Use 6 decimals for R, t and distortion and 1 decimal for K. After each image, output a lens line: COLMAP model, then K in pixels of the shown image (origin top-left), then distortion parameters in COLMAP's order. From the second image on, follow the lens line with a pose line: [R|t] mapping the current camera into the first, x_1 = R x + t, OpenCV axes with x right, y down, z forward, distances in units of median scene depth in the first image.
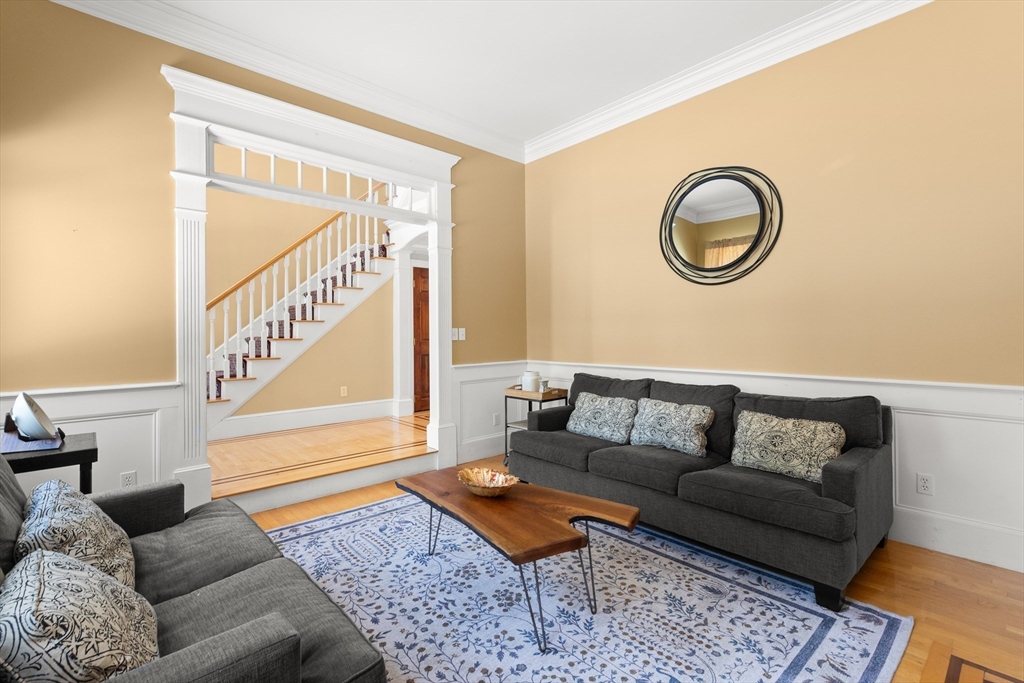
lens RADIAL K [[464.8, 0, 512.4], [0, 464.8, 335.7], [0, 0, 1]] dist [-0.002284, 0.000351]
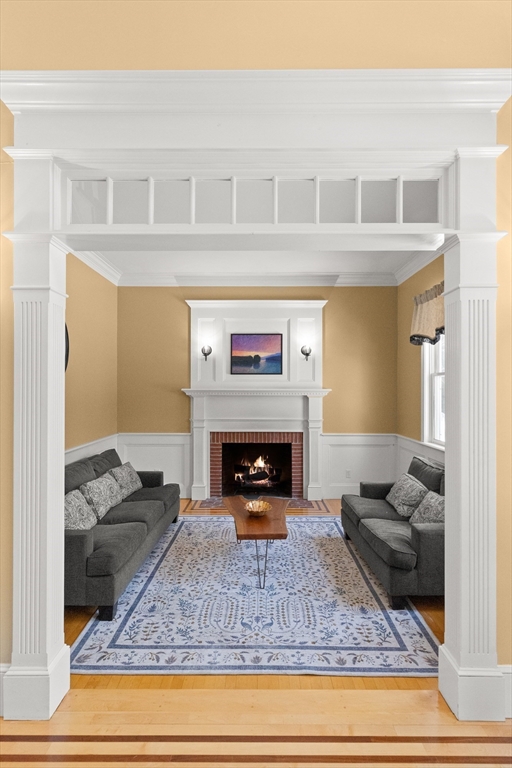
lens RADIAL K [[427.7, 0, 254.1], [0, 427.7, 386.1], [0, 0, 1]] dist [-0.000003, 0.000020]
pose [[-0.740833, 0.006409, 0.671659, -1.095037], [0.002072, 0.999972, -0.007255, -0.151996], [-0.671686, -0.003983, -0.740825, 2.089105]]
